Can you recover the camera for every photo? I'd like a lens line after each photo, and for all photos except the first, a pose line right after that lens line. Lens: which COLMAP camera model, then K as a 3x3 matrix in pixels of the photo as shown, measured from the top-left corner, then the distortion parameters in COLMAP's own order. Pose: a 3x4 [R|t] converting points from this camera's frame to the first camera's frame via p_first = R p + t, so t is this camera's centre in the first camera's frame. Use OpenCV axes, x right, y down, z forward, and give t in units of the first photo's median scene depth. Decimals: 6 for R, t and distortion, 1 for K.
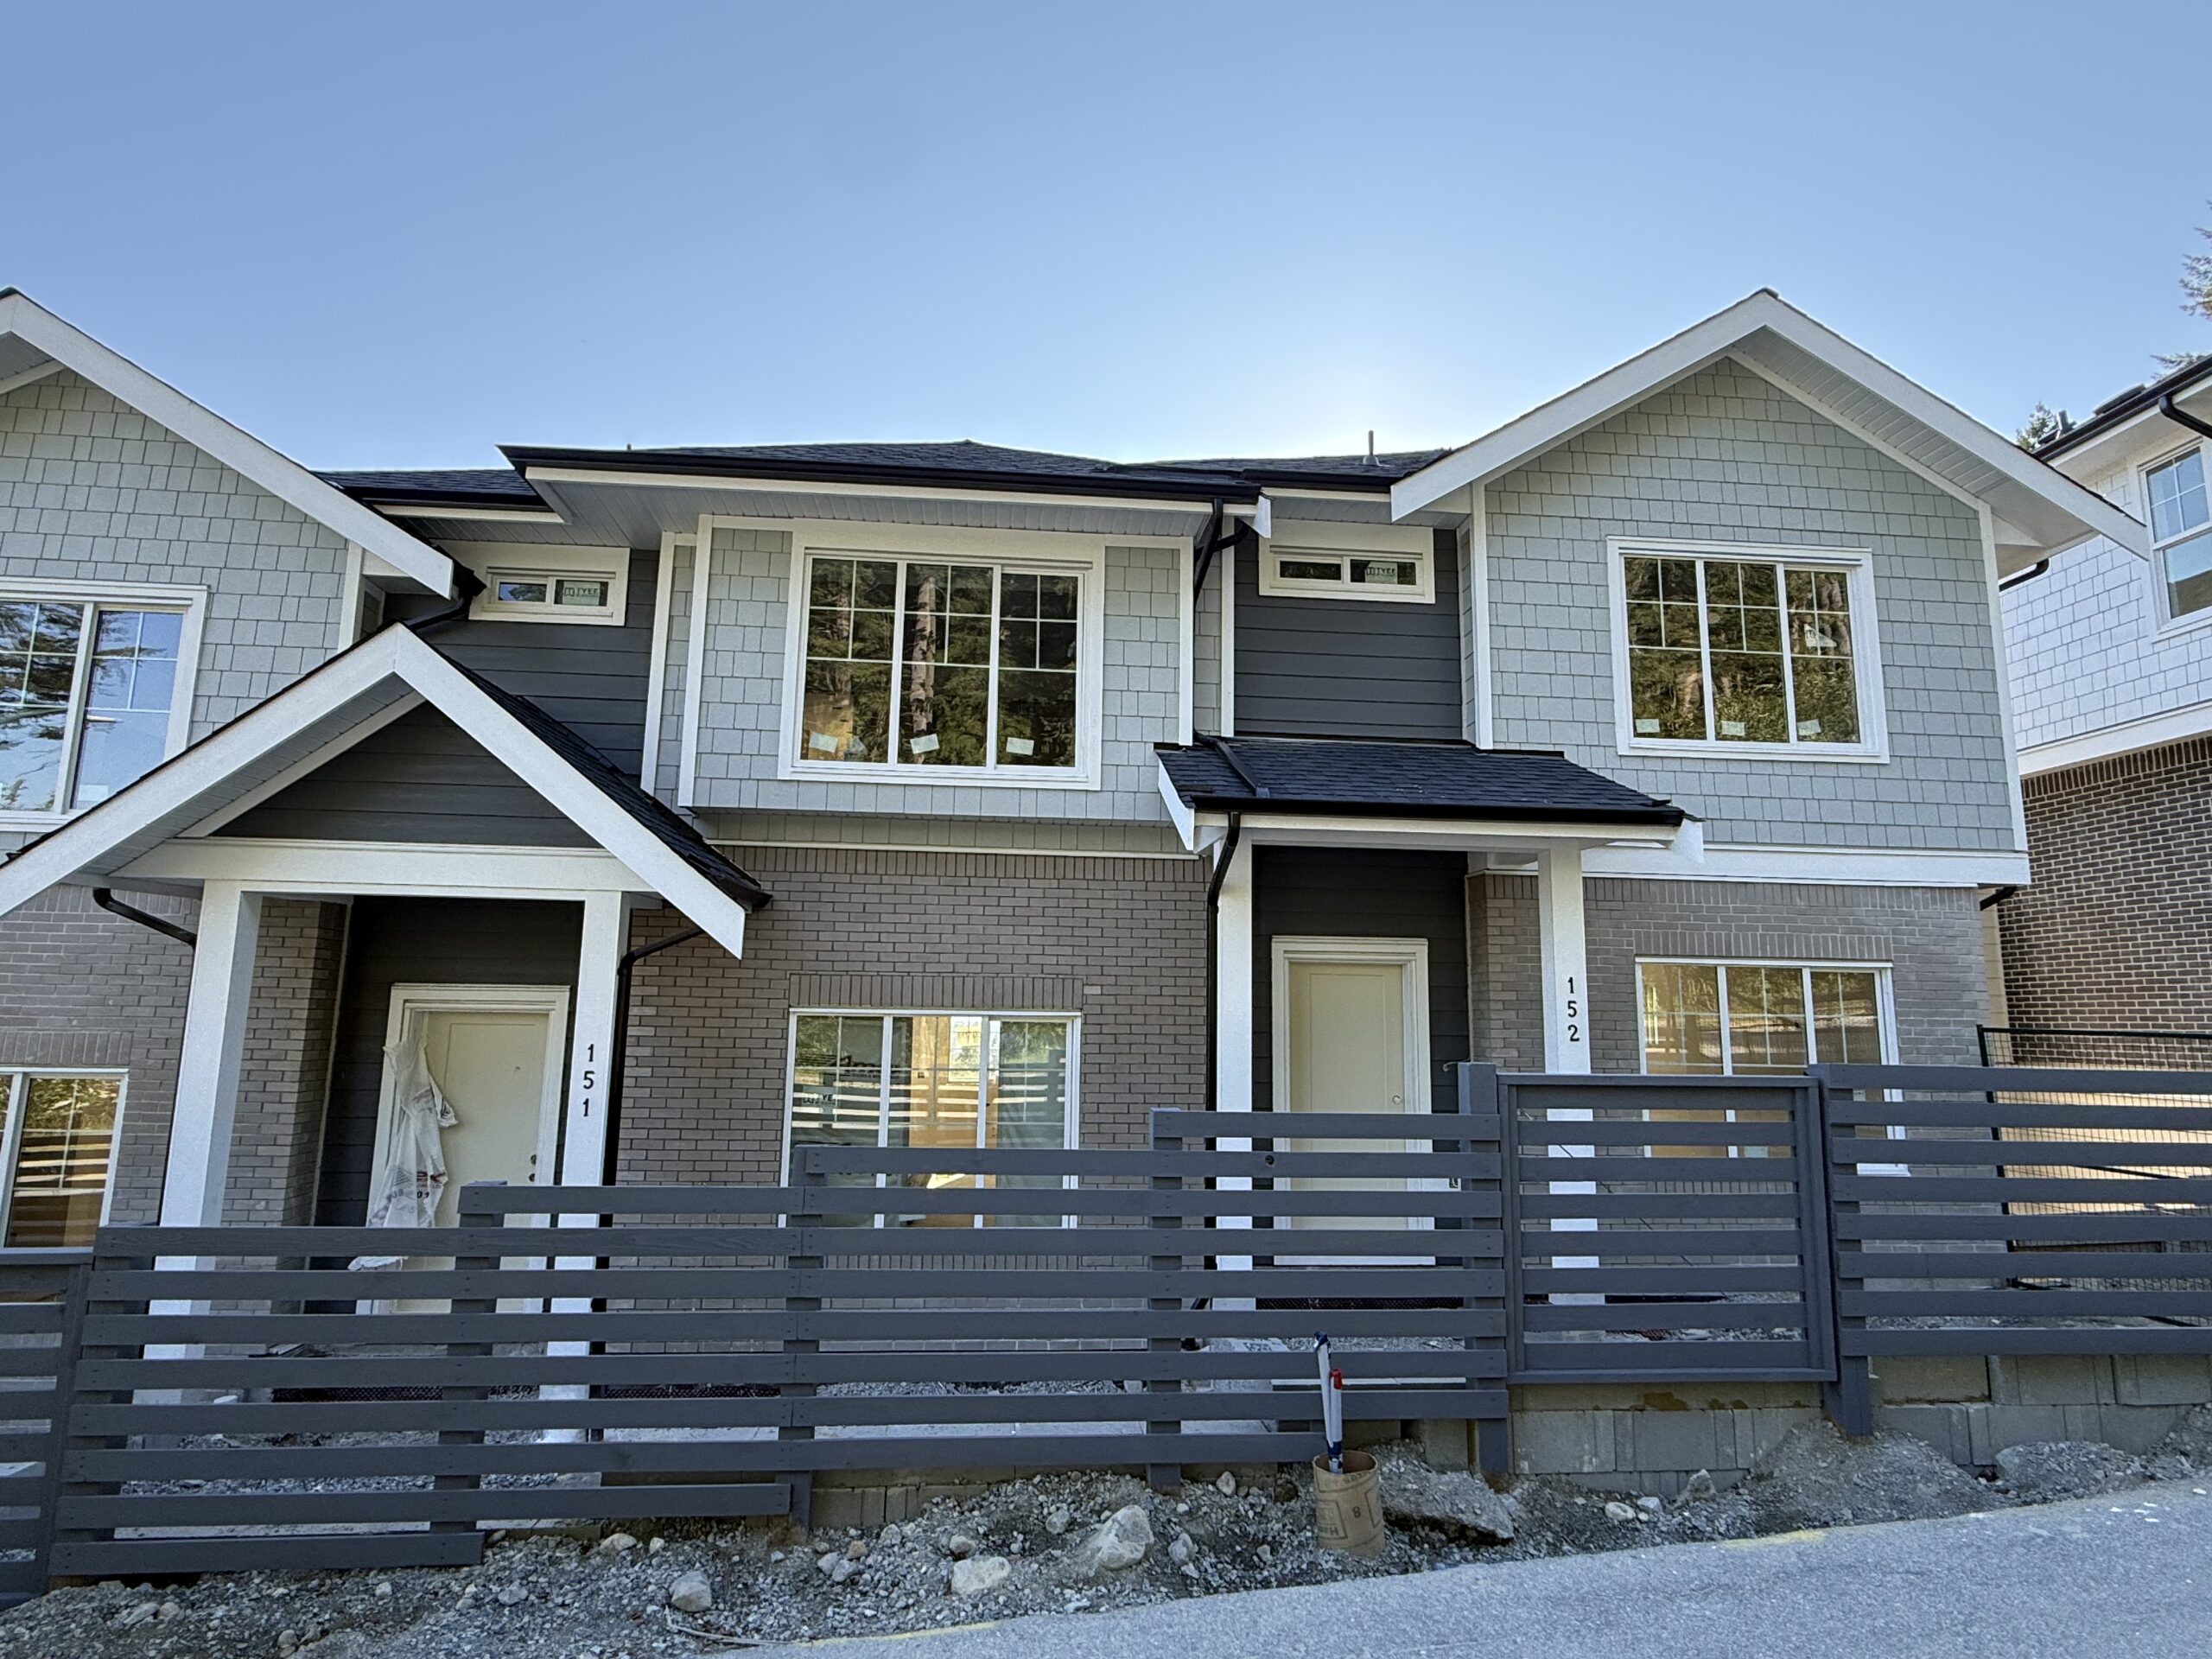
lens RADIAL K [[1152.5, 0, 1099.1], [0, 1152.5, 834.8], [0, 0, 1]] dist [0.005814, -0.000274]
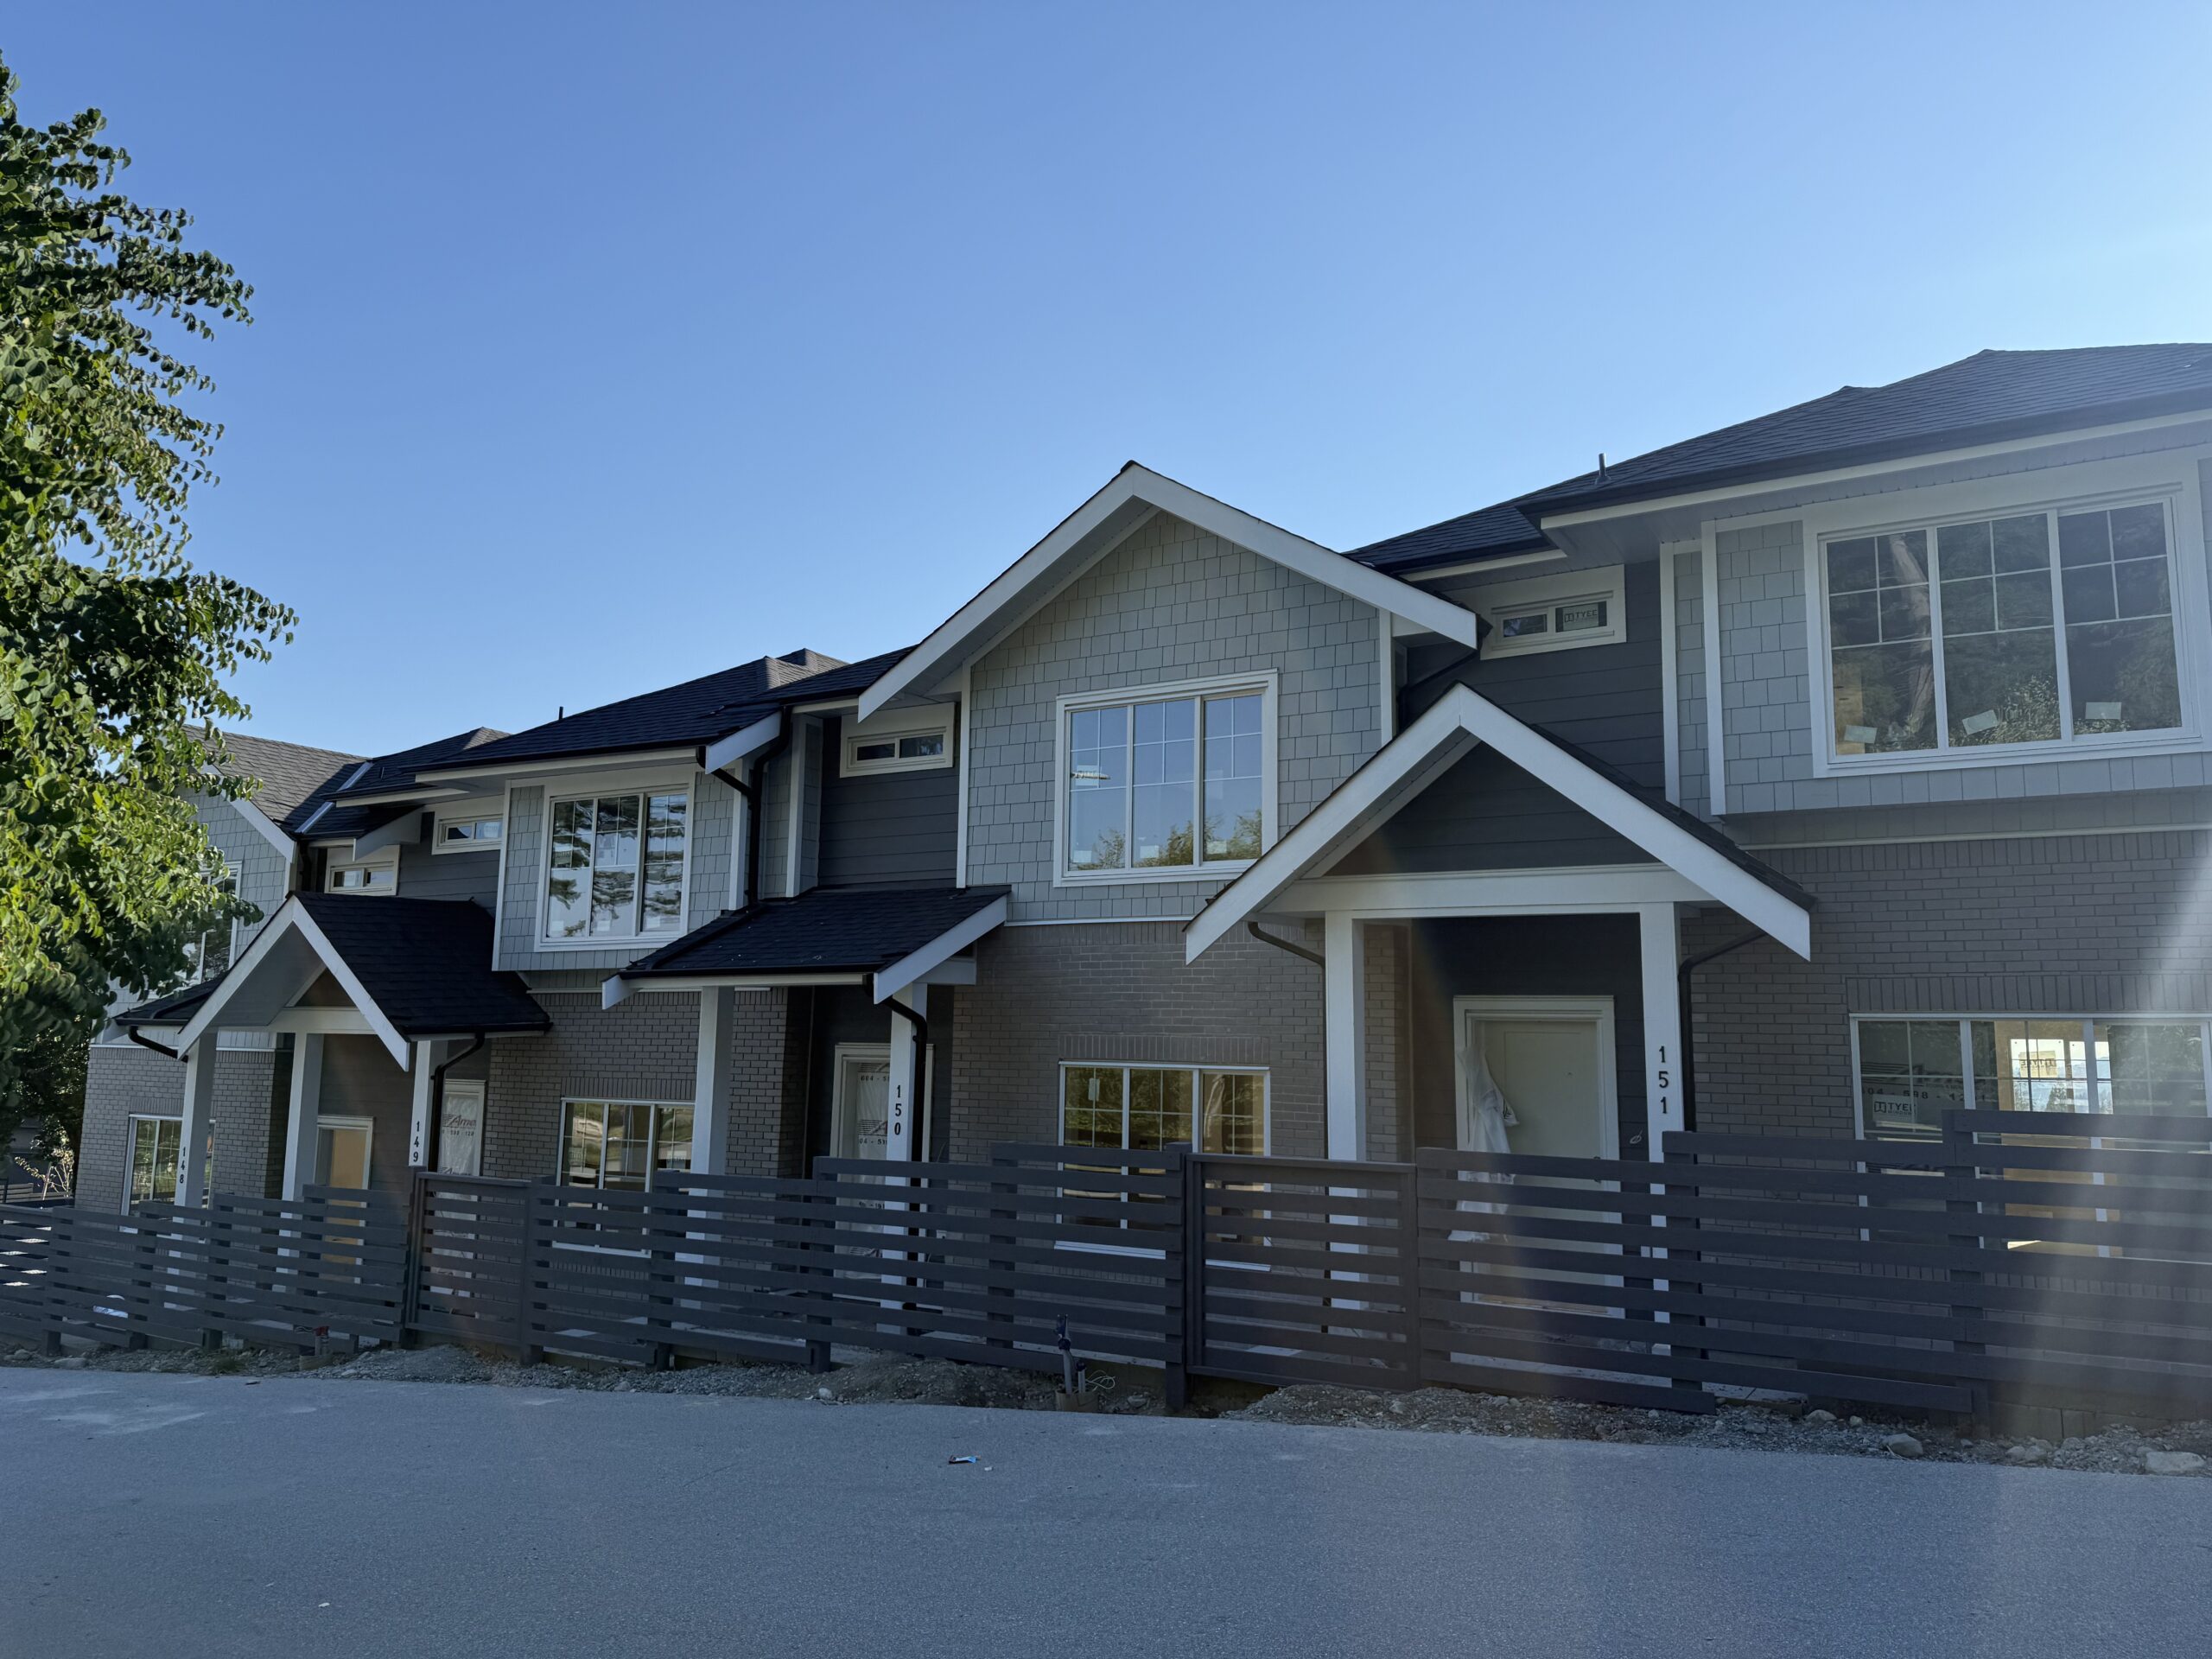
lens RADIAL K [[1423.4, 0, 1091.6], [0, 1423.4, 842.9], [0, 0, 1]] dist [-0.040503, -0.007391]
pose [[0.778197, -0.081830, -0.622666, -0.018552], [0.086272, 0.996004, -0.023072, -0.018540], [0.622066, -0.035764, 0.782148, -0.303315]]
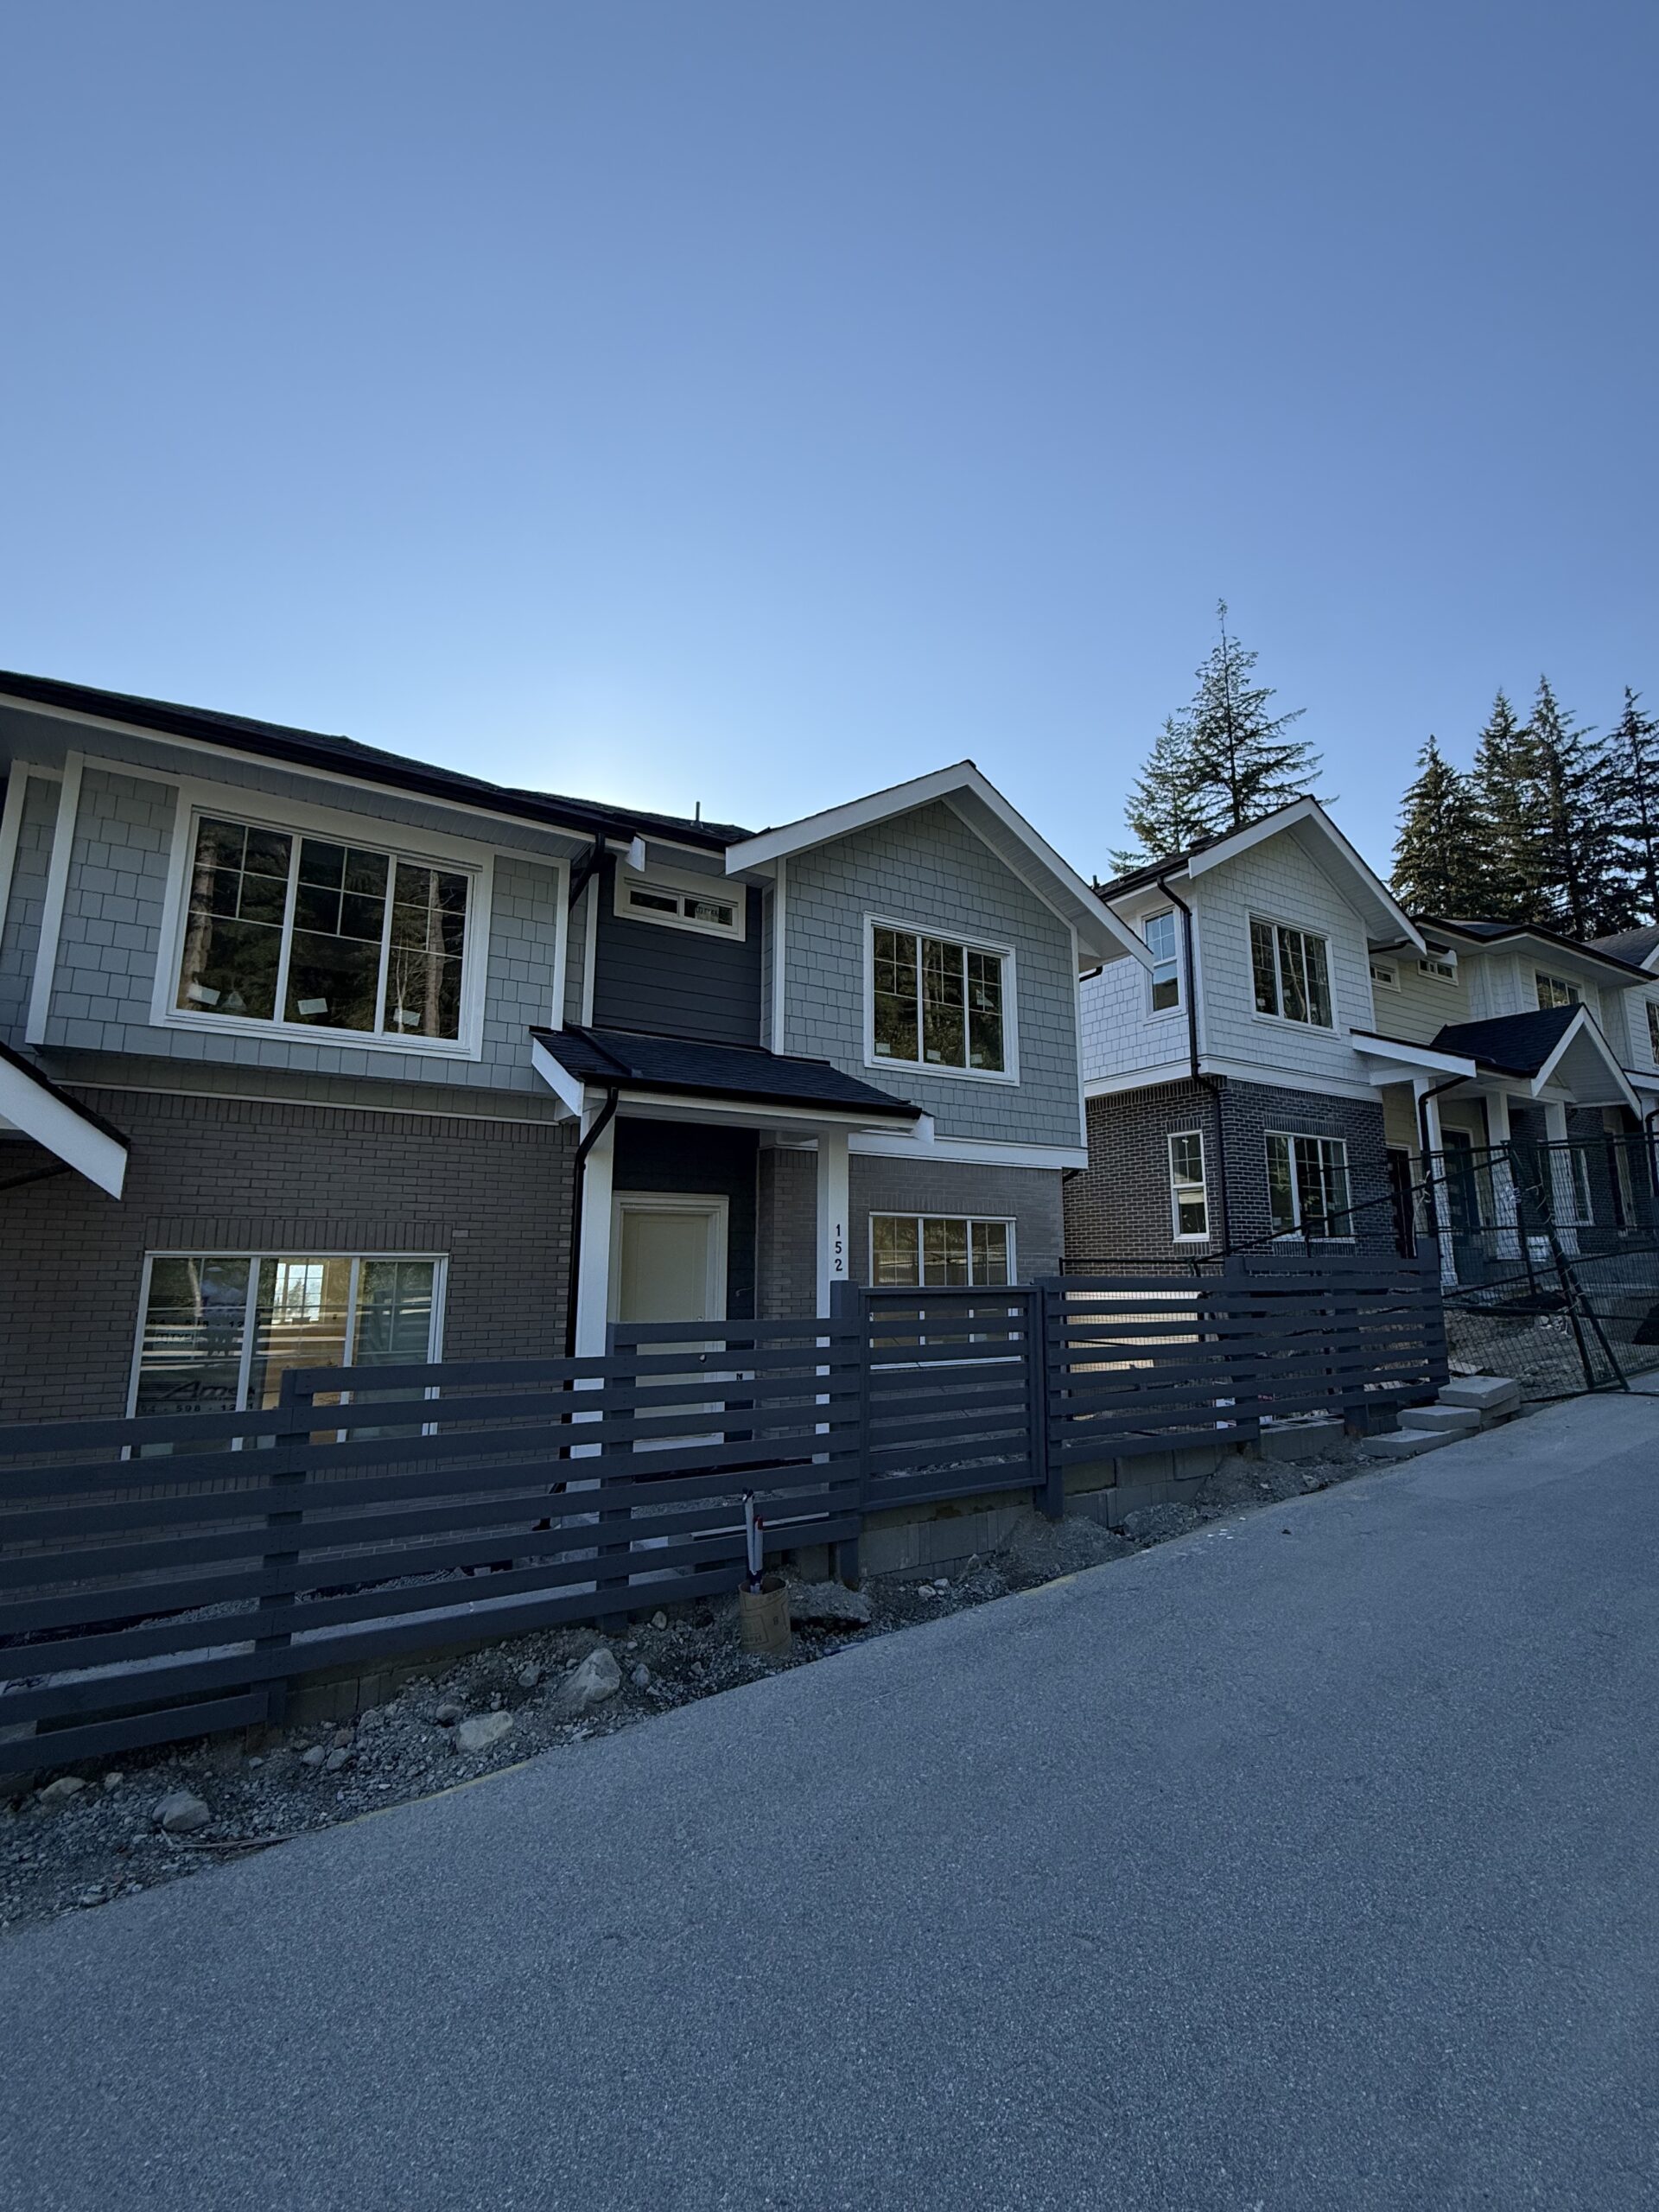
lens RADIAL K [[928.0, 0, 792.8], [0, 928.0, 1110.7], [0, 0, 1]] dist [0.003925, -0.000755]
pose [[0.904993, 0.058889, 0.421332, -0.104139], [-0.055666, 0.998250, -0.019957, 0.011564], [-0.421769, -0.005393, 0.906687, 0.015567]]
